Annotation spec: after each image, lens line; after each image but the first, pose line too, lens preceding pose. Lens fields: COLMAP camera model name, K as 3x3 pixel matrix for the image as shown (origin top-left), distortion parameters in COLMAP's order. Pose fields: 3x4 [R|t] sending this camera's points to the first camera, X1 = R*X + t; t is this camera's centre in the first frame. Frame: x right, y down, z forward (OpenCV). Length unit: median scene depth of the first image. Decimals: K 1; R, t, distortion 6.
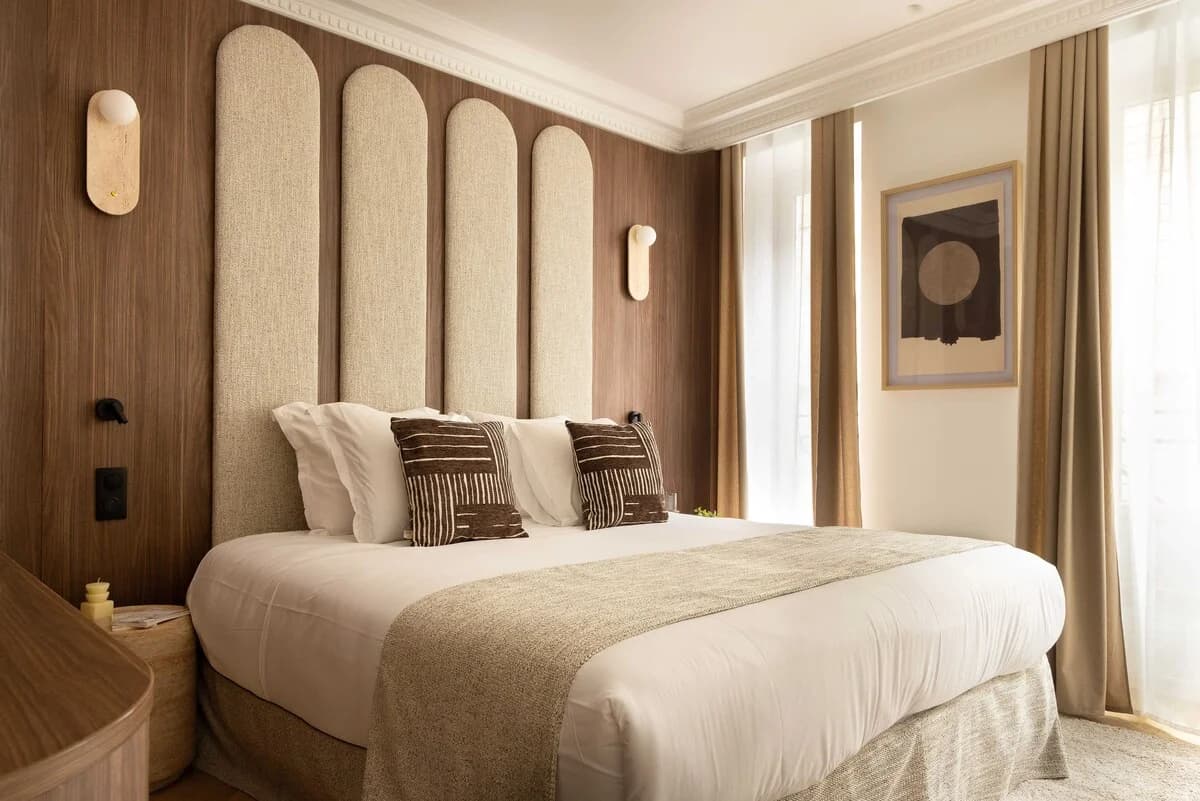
lens RADIAL K [[842.0, 0, 600.0], [0, 842.0, 400.5], [0, 0, 1]] dist [0.000949, 0.002150]
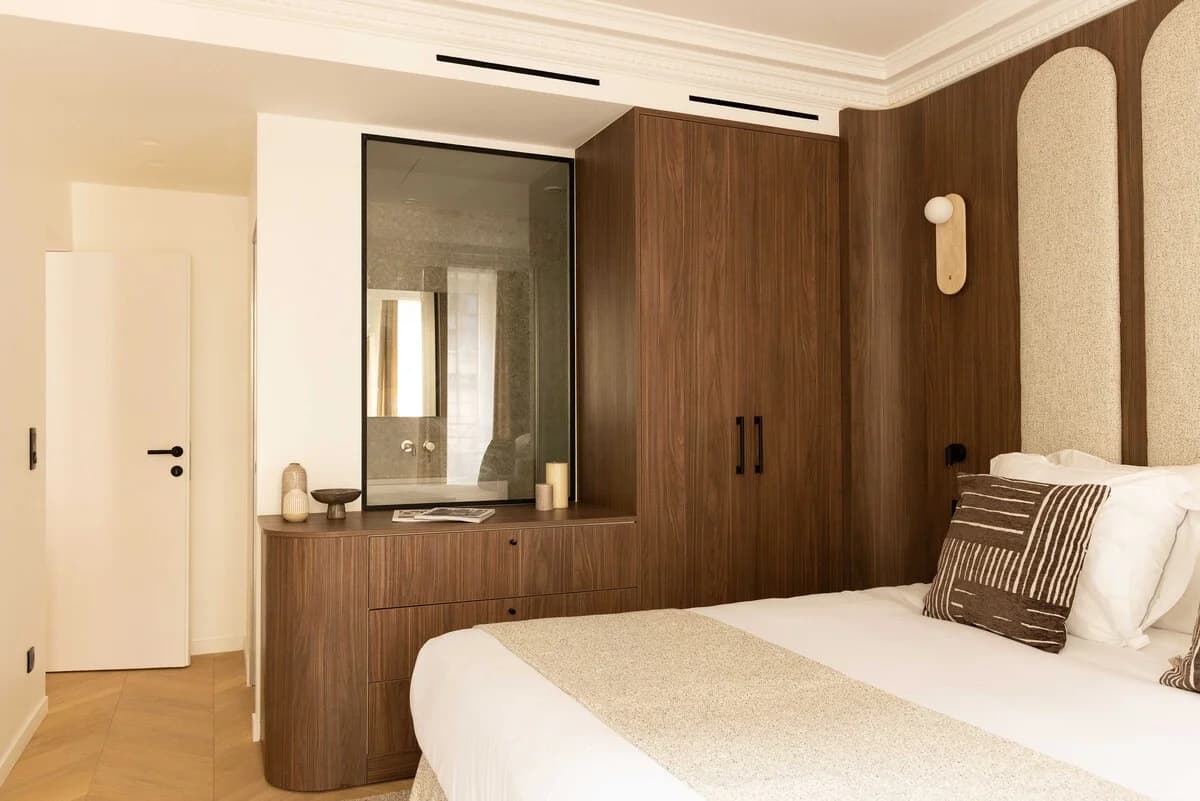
lens RADIAL K [[842.0, 0, 600.0], [0, 842.0, 400.5], [0, 0, 1]] dist [0.000949, 0.002150]
pose [[-0.351954, -0.018171, -0.935841, 0.758394], [0.037733, 0.998723, -0.033583, -0.043344], [0.935257, -0.047132, -0.350819, 0.935404]]
